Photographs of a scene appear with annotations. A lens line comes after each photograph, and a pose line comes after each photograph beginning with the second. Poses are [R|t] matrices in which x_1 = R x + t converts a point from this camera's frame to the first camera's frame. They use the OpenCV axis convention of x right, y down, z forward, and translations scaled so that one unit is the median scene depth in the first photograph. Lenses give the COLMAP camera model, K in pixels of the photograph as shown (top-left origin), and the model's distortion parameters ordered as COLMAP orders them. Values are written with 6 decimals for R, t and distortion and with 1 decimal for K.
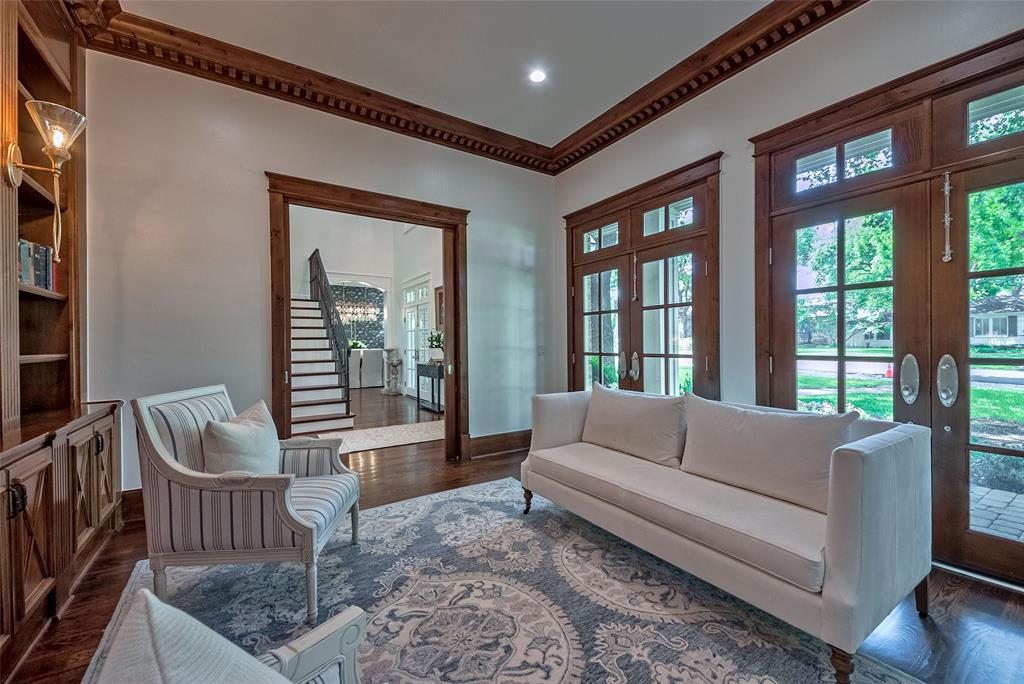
lens RADIAL K [[398.7, 0, 507.1], [0, 398.7, 344.8], [0, 0, 1]] dist [0.001230, 0.000287]
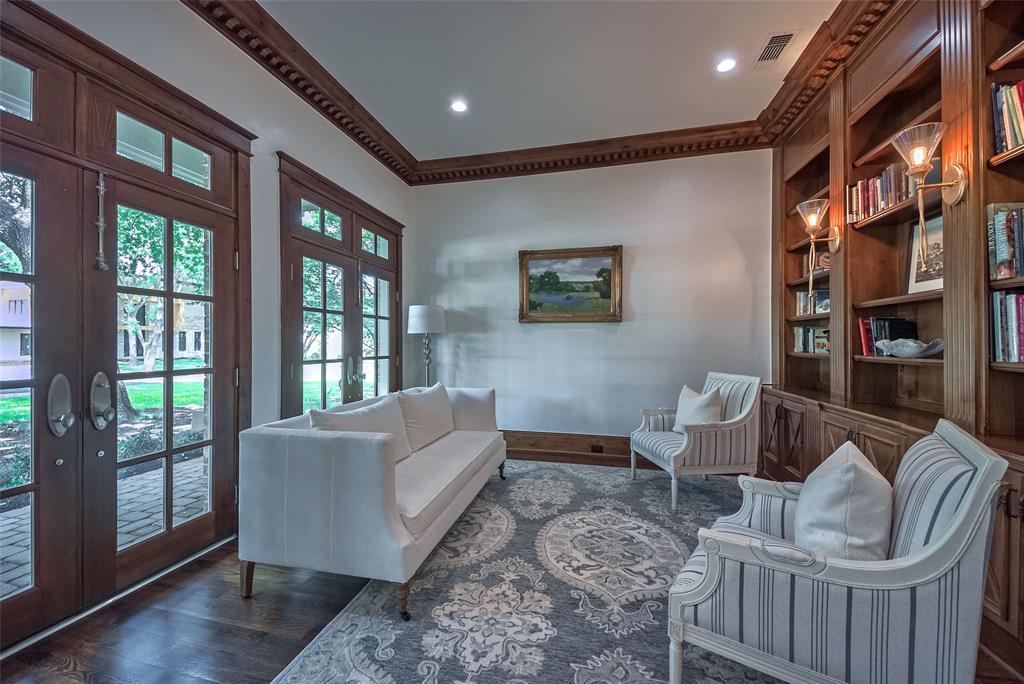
lens RADIAL K [[398.7, 0, 506.4], [0, 398.7, 340.6], [0, 0, 1]] dist [0.001230, 0.000287]
pose [[-0.697074, 0.008614, 0.716947, -0.742413], [0.012008, 0.999928, -0.000339, -0.033110], [-0.716899, 0.008373, -0.697127, 1.867123]]
